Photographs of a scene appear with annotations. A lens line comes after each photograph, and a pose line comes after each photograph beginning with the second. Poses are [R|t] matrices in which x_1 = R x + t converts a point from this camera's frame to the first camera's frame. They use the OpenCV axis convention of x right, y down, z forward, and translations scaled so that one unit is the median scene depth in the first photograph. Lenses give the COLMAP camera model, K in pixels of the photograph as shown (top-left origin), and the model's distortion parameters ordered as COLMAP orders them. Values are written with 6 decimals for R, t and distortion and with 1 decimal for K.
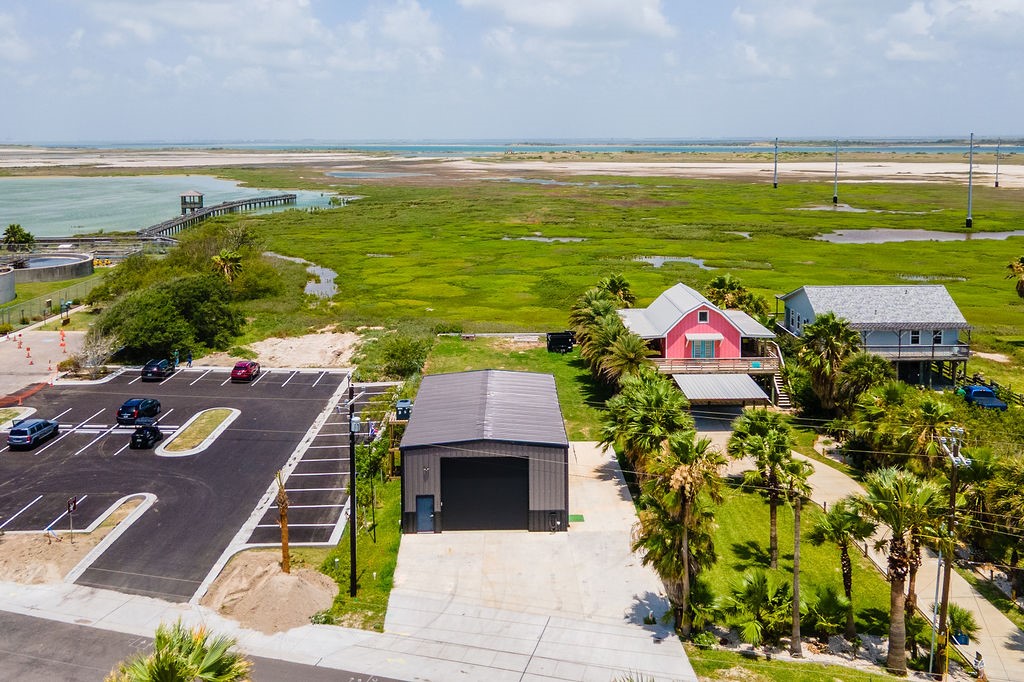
lens RADIAL K [[953.2, 0, 566.1], [0, 953.2, 326.4], [0, 0, 1]] dist [0.056956, -0.015101]
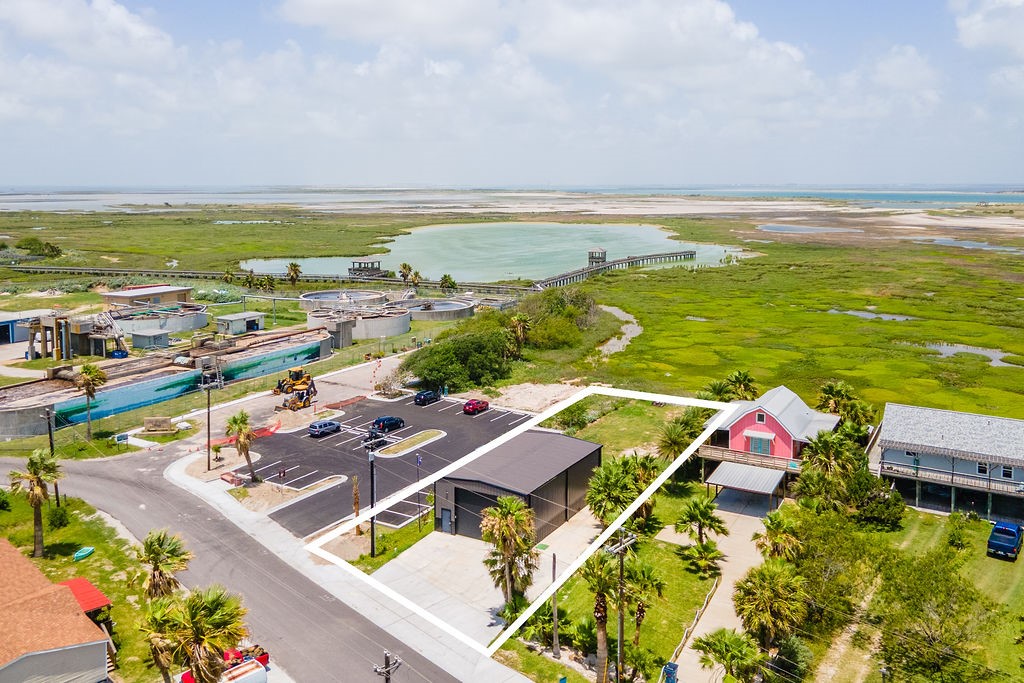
lens RADIAL K [[896.6, 0, 512.0], [0, 896.6, 341.5], [0, 0, 1]] dist [0.058498, 0.008695]
pose [[0.850713, 0.105005, -0.515036, 0.663298], [-0.115178, 0.993269, 0.012261, -0.123059], [0.512857, 0.048890, 0.857081, -0.211654]]
